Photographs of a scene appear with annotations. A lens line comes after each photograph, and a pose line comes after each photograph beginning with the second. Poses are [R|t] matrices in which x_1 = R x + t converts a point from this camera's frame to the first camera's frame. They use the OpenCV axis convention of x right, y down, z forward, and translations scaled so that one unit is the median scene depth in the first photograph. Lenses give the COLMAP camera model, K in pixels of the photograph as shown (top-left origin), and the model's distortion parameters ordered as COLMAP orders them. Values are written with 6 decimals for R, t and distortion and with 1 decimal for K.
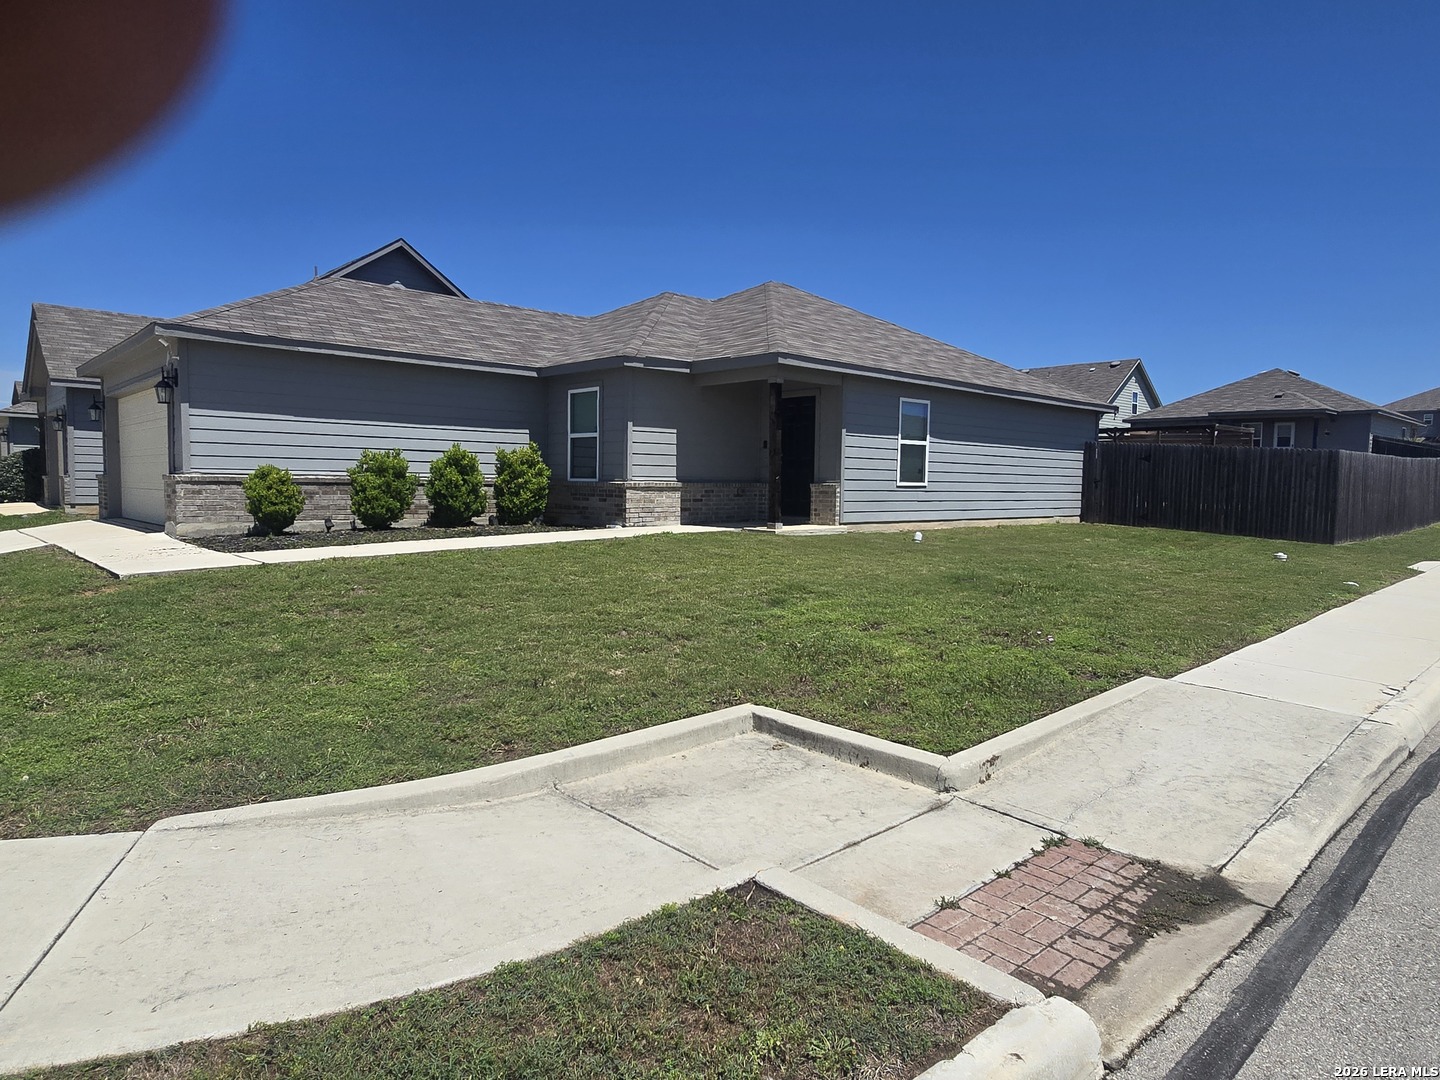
lens RADIAL K [[874.4, 0, 720.0], [0, 874.4, 540.0], [0, 0, 1]] dist [-0.000839, -0.000808]
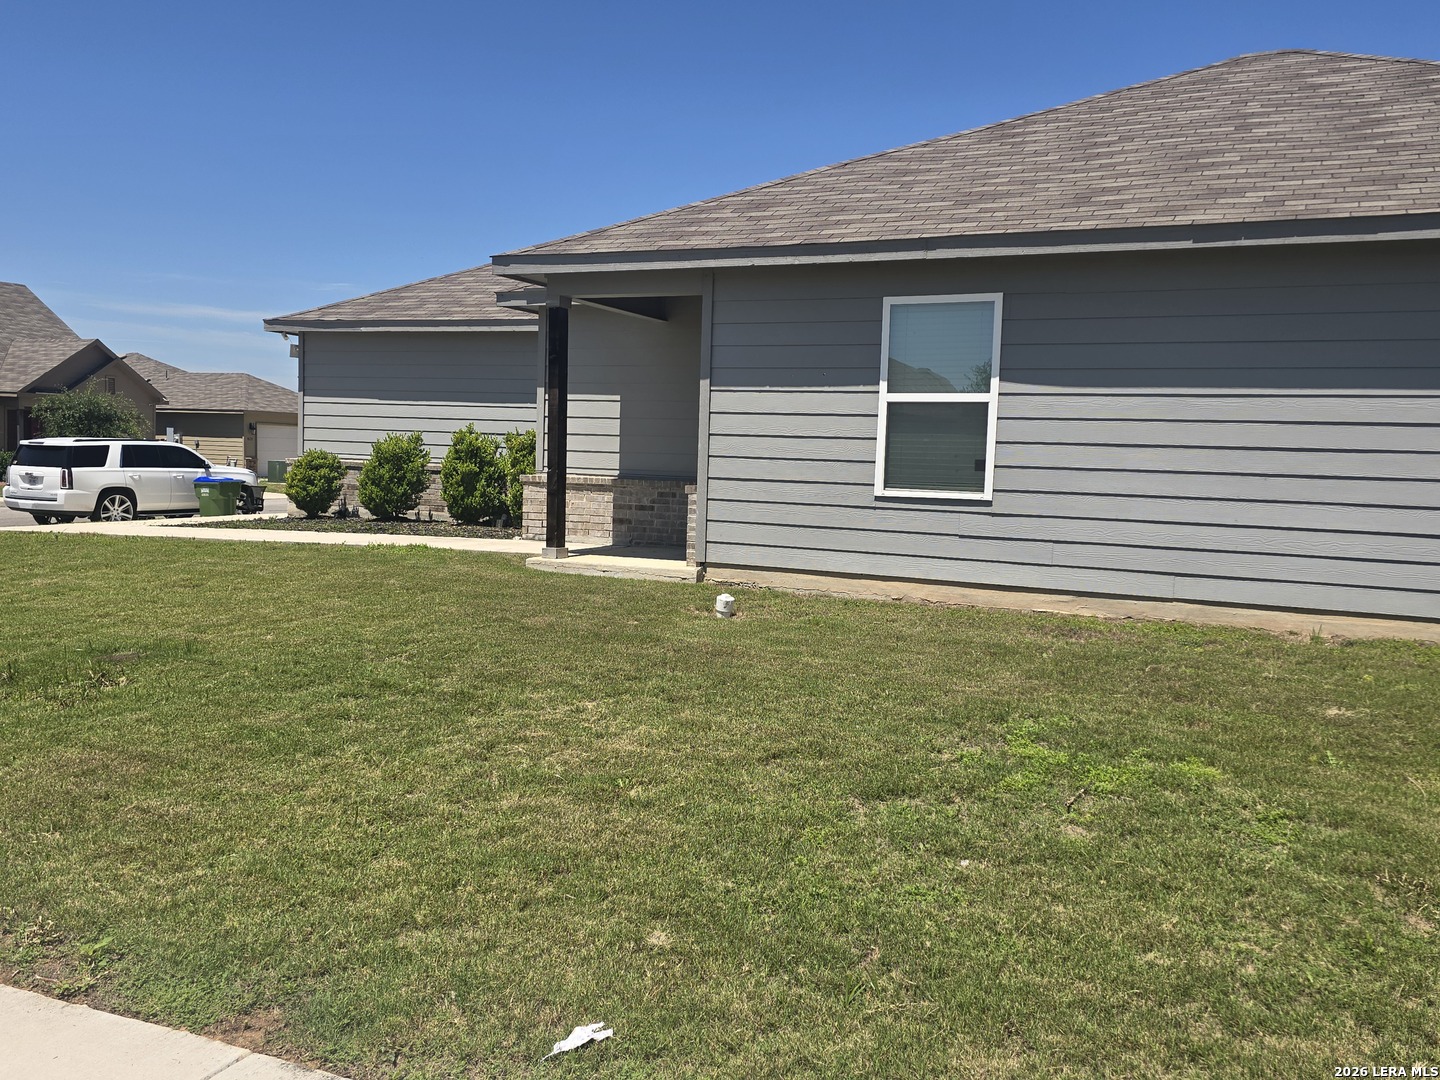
lens RADIAL K [[1194.6, 0, 719.6], [0, 1194.6, 540.4], [0, 0, 1]] dist [0.193363, -0.390828]
pose [[0.381309, 0.065170, -0.922148, 0.784900], [-0.088118, 0.995532, 0.033919, -0.056510], [0.920238, 0.068324, 0.385348, 0.730671]]
